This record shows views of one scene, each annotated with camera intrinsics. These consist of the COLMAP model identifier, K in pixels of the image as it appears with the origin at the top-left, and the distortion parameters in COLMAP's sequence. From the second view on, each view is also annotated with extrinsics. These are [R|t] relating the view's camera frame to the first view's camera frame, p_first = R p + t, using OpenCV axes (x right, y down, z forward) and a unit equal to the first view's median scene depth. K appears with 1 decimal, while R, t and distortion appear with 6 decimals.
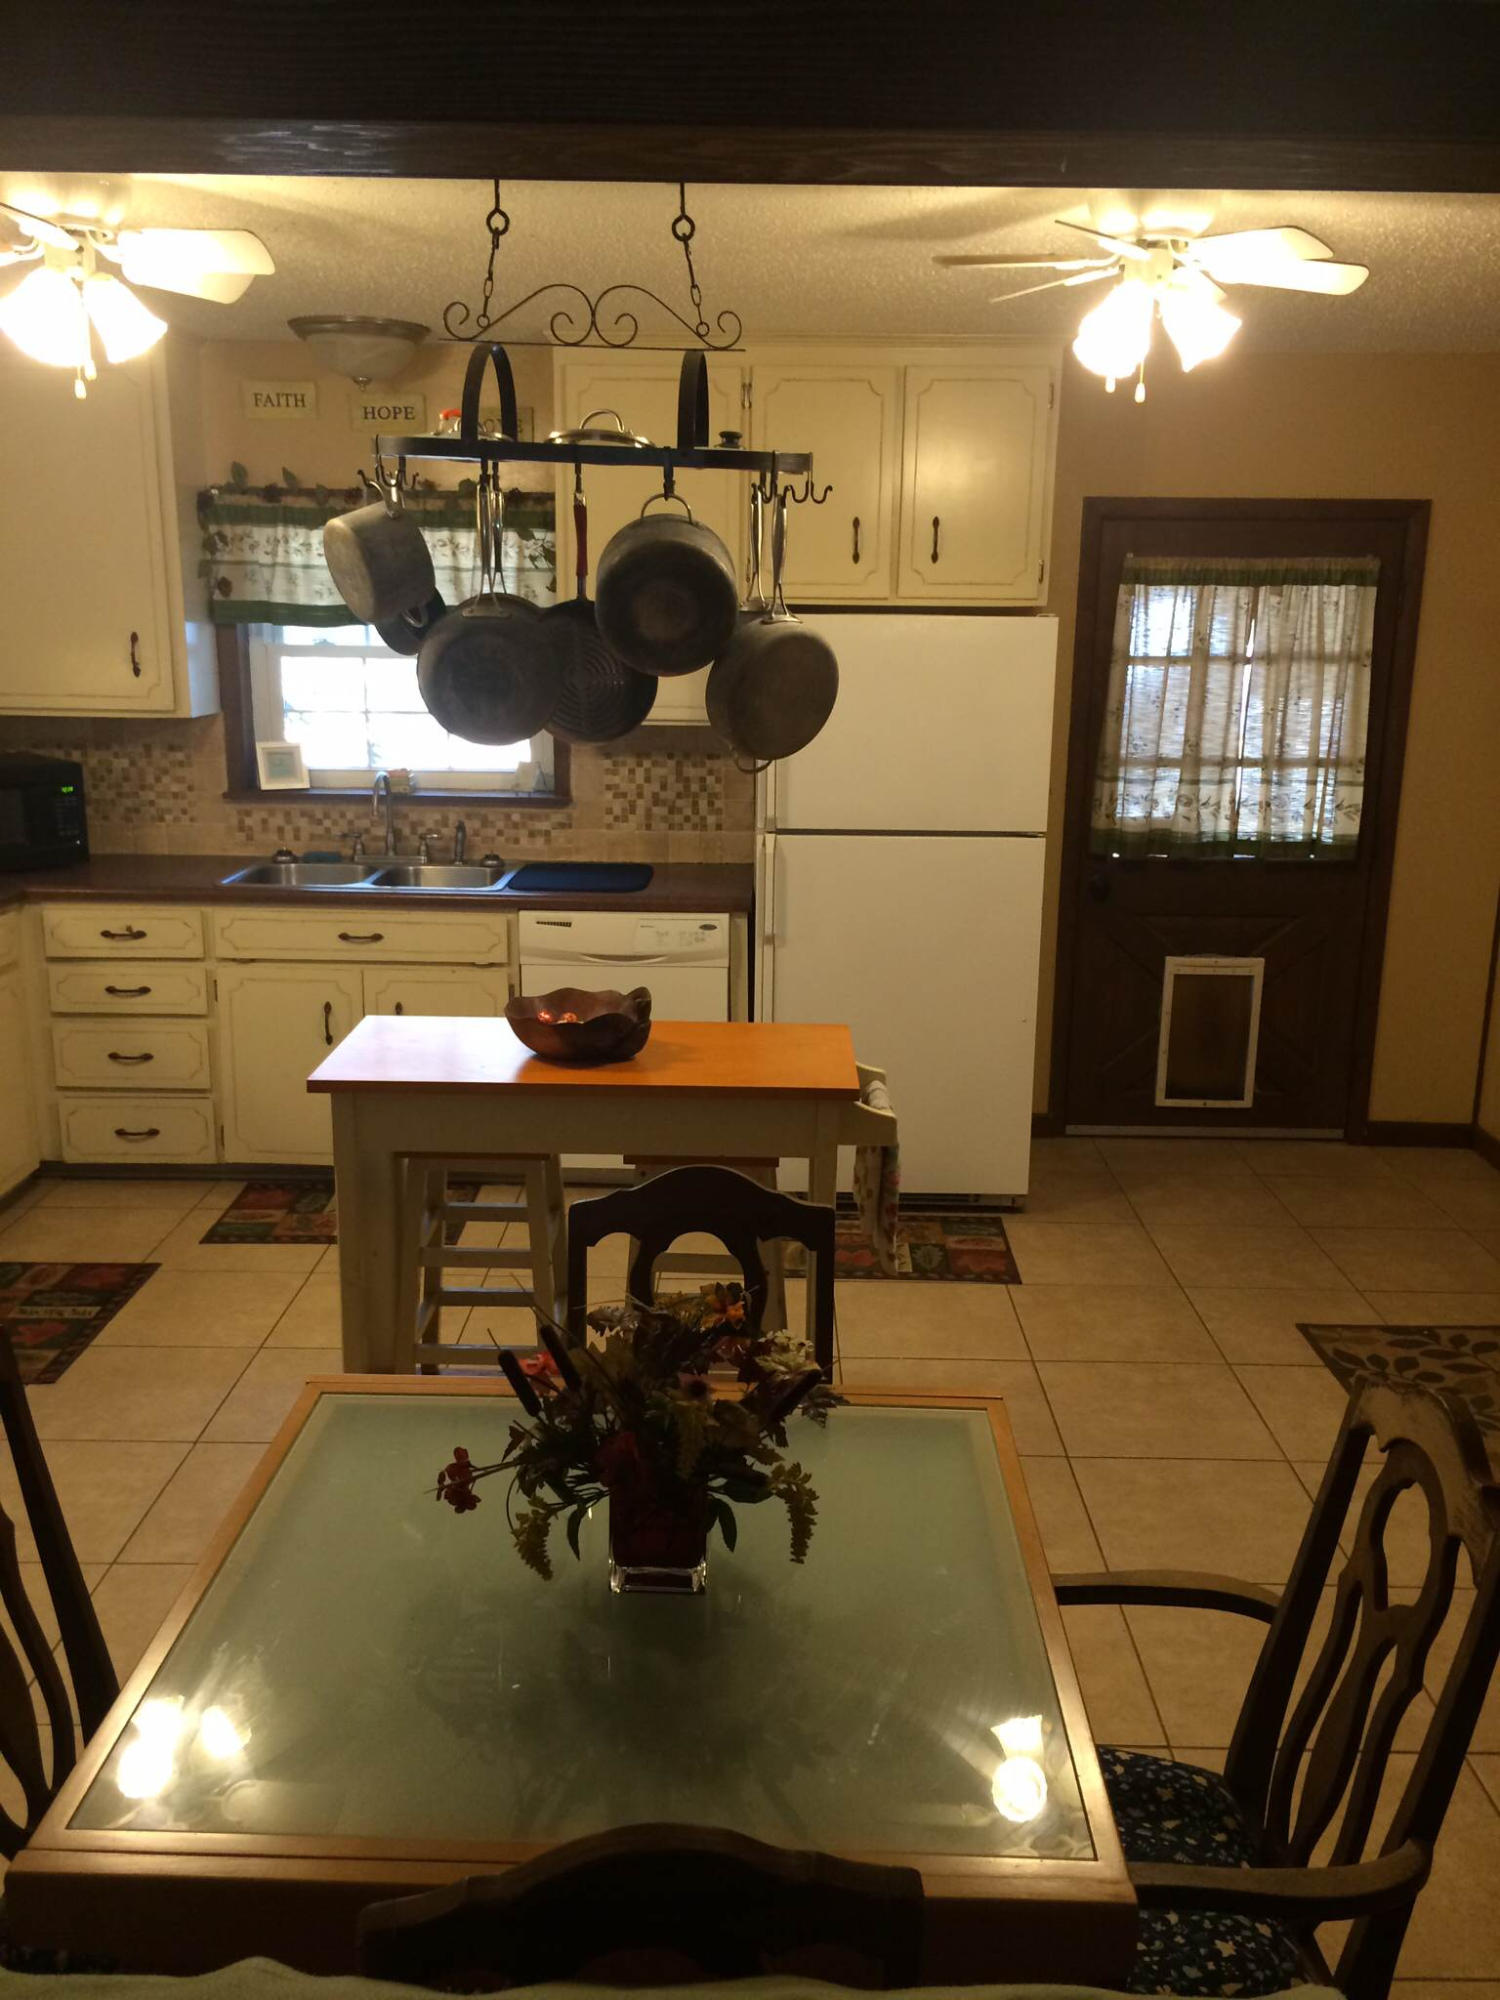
lens RADIAL K [[1702.1, 0, 750.0], [0, 1702.1, 1000.0], [0, 0, 1]] dist [0.085656, -0.113390]
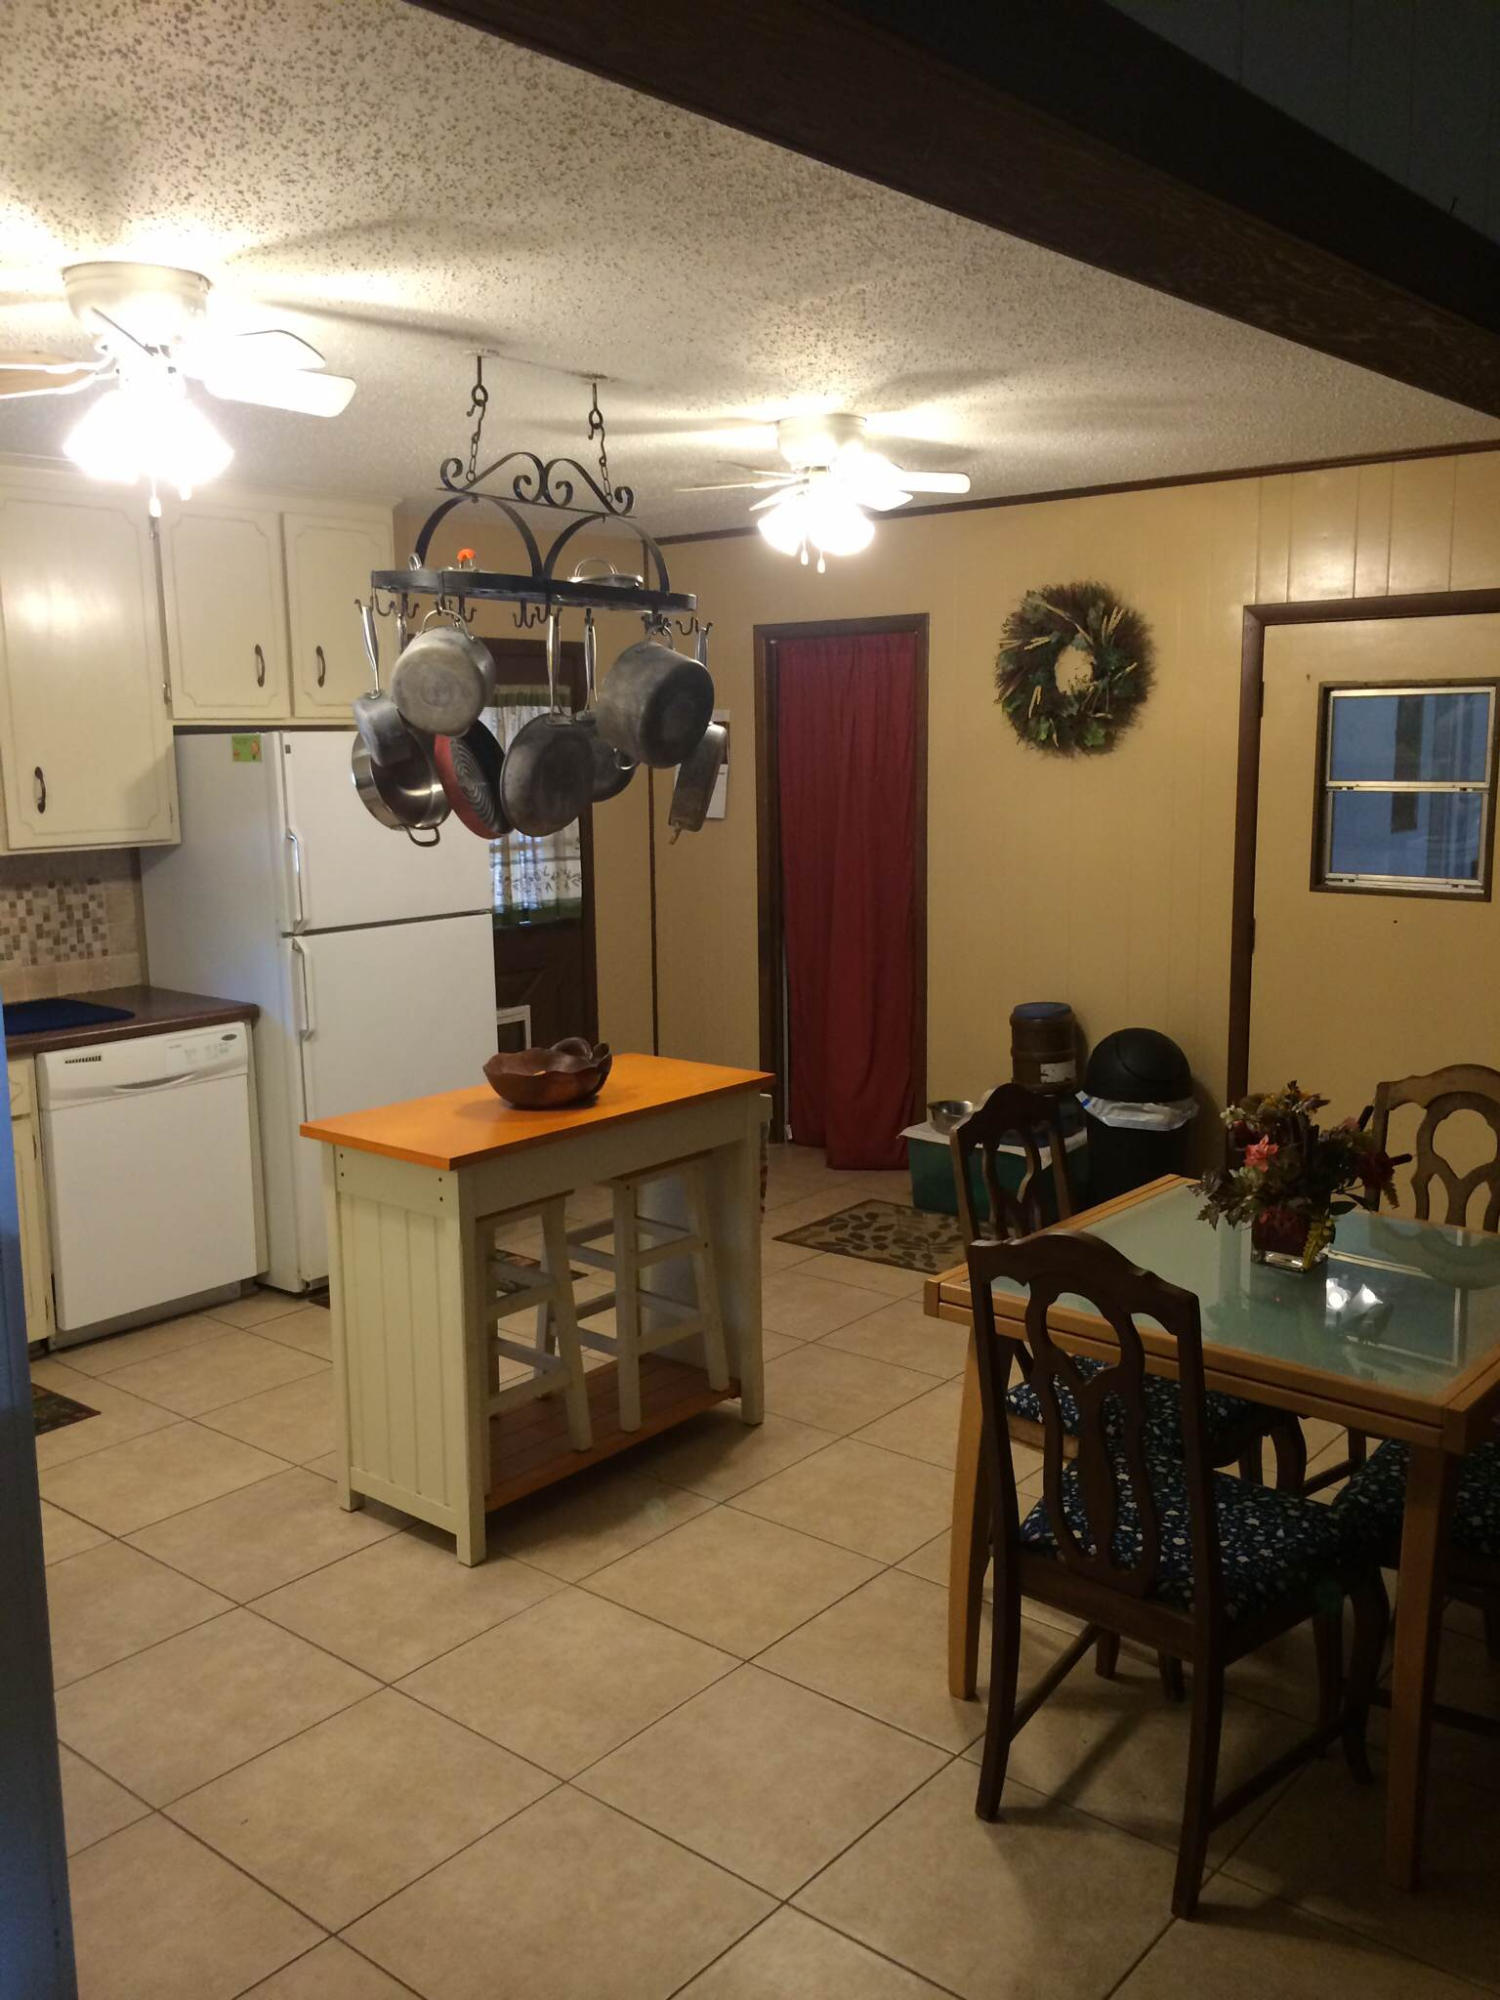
lens RADIAL K [[1697.5, 0, 751.2], [0, 1697.5, 1003.3], [0, 0, 1]] dist [0.083048, -0.114456]
pose [[0.631512, -0.144900, 0.761707, -0.537955], [0.201104, 0.979374, 0.019576, -0.017878], [-0.748832, 0.140820, 0.647626, 0.091698]]
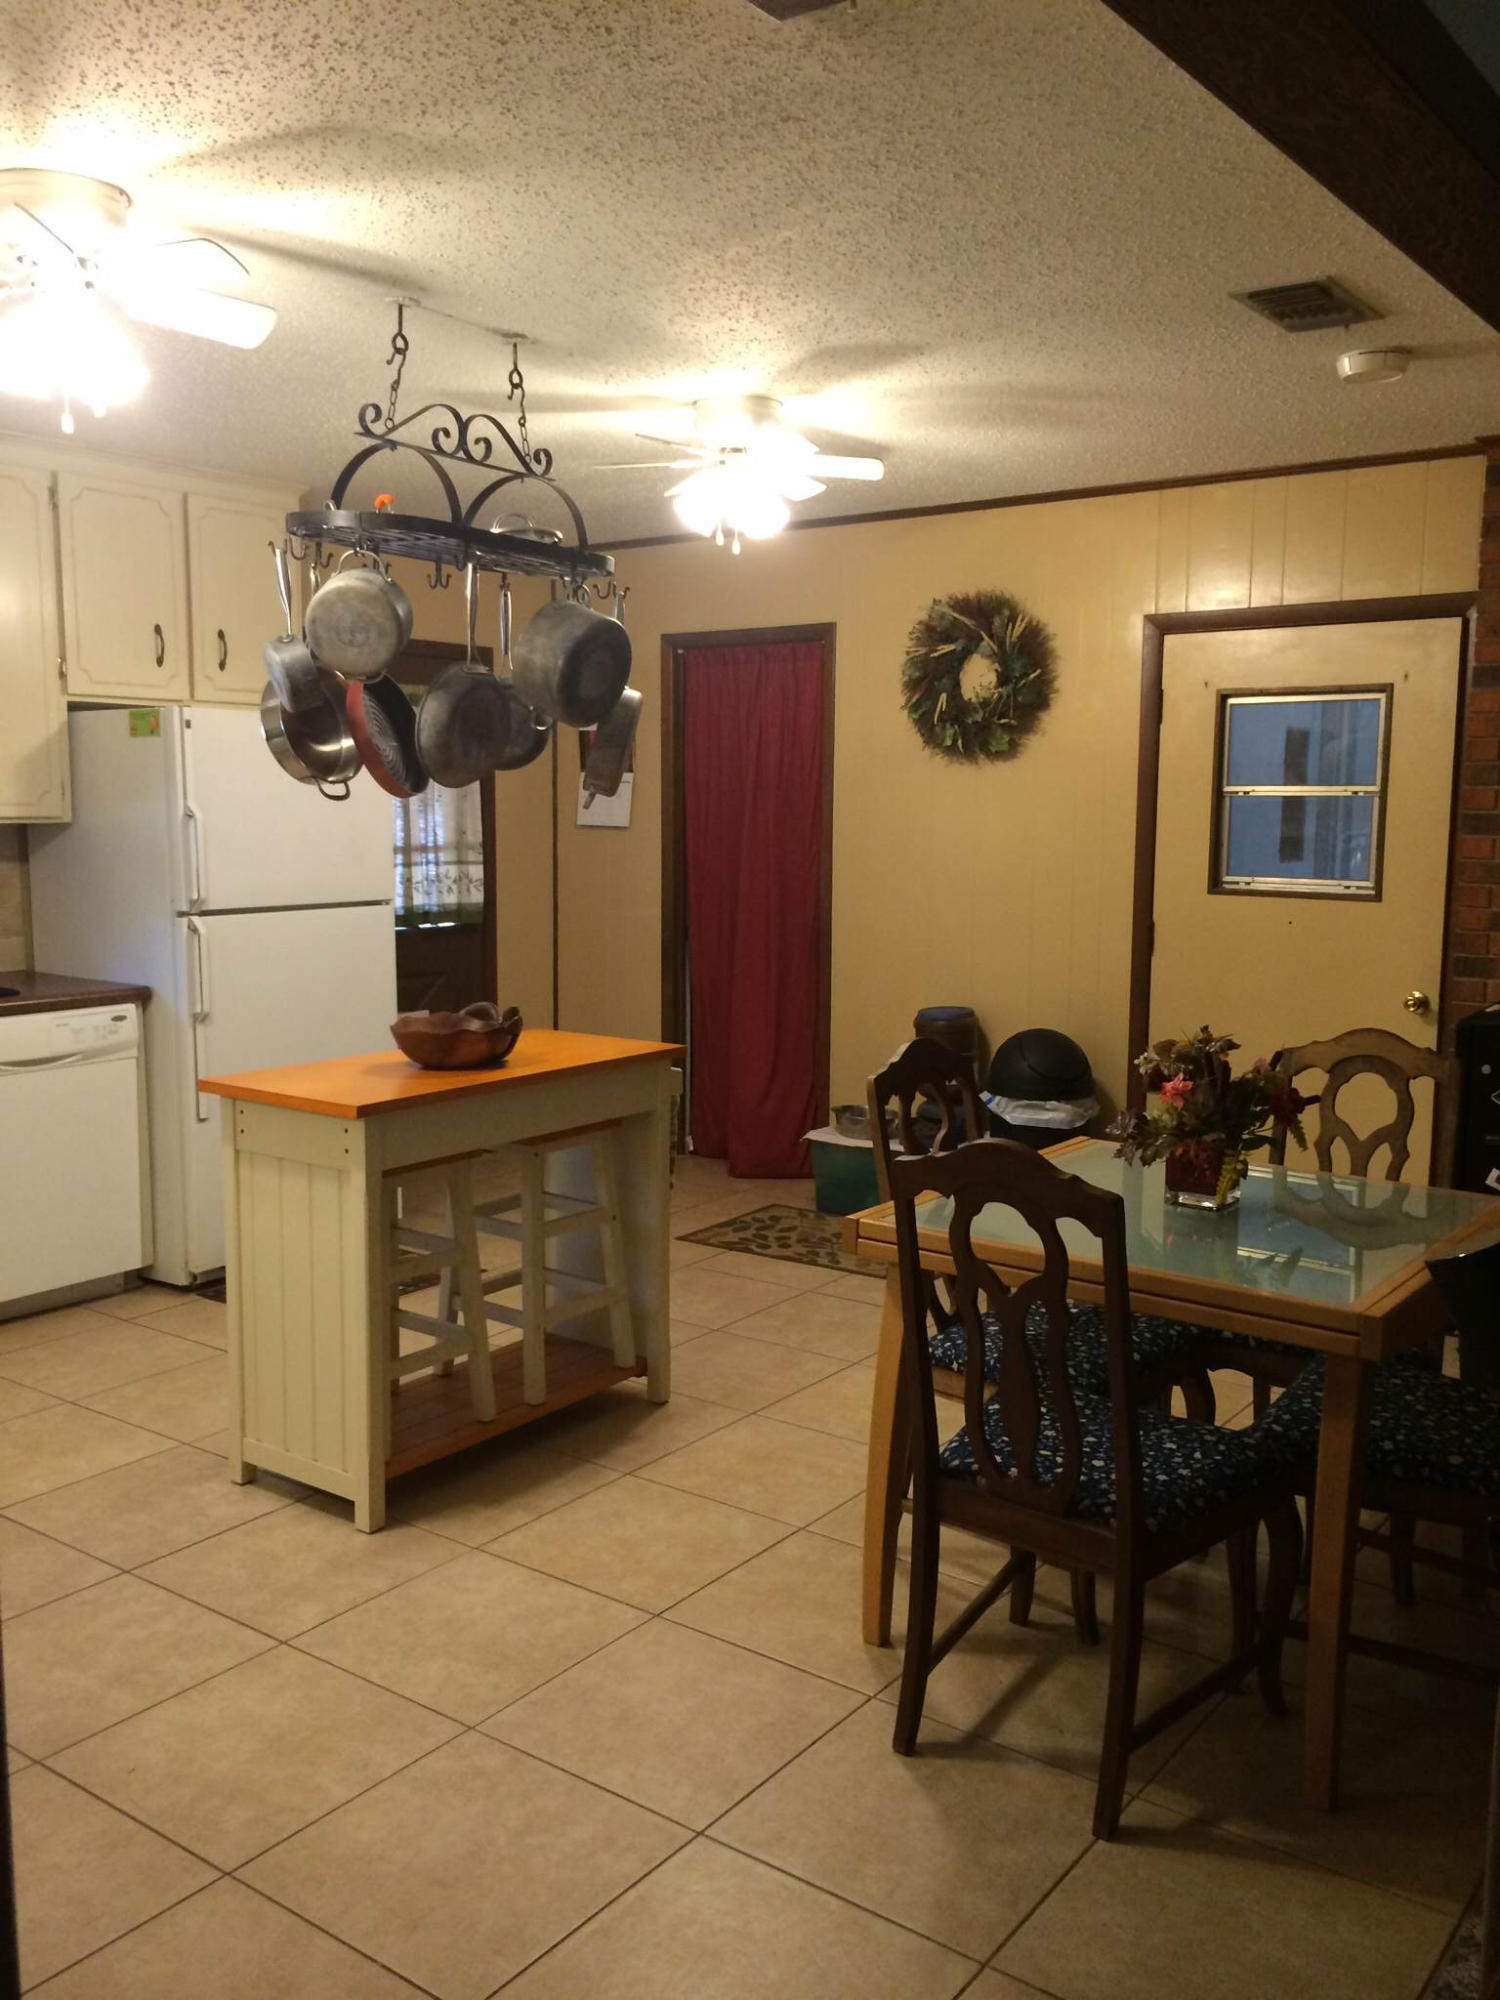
lens RADIAL K [[1702.1, 0, 750.0], [0, 1702.1, 1000.0], [0, 0, 1]] dist [0.085656, -0.113390]
pose [[0.582948, -0.106770, 0.805464, -0.547108], [0.189179, 0.981919, -0.006756, 0.020281], [-0.790179, 0.156315, 0.592606, 0.106576]]
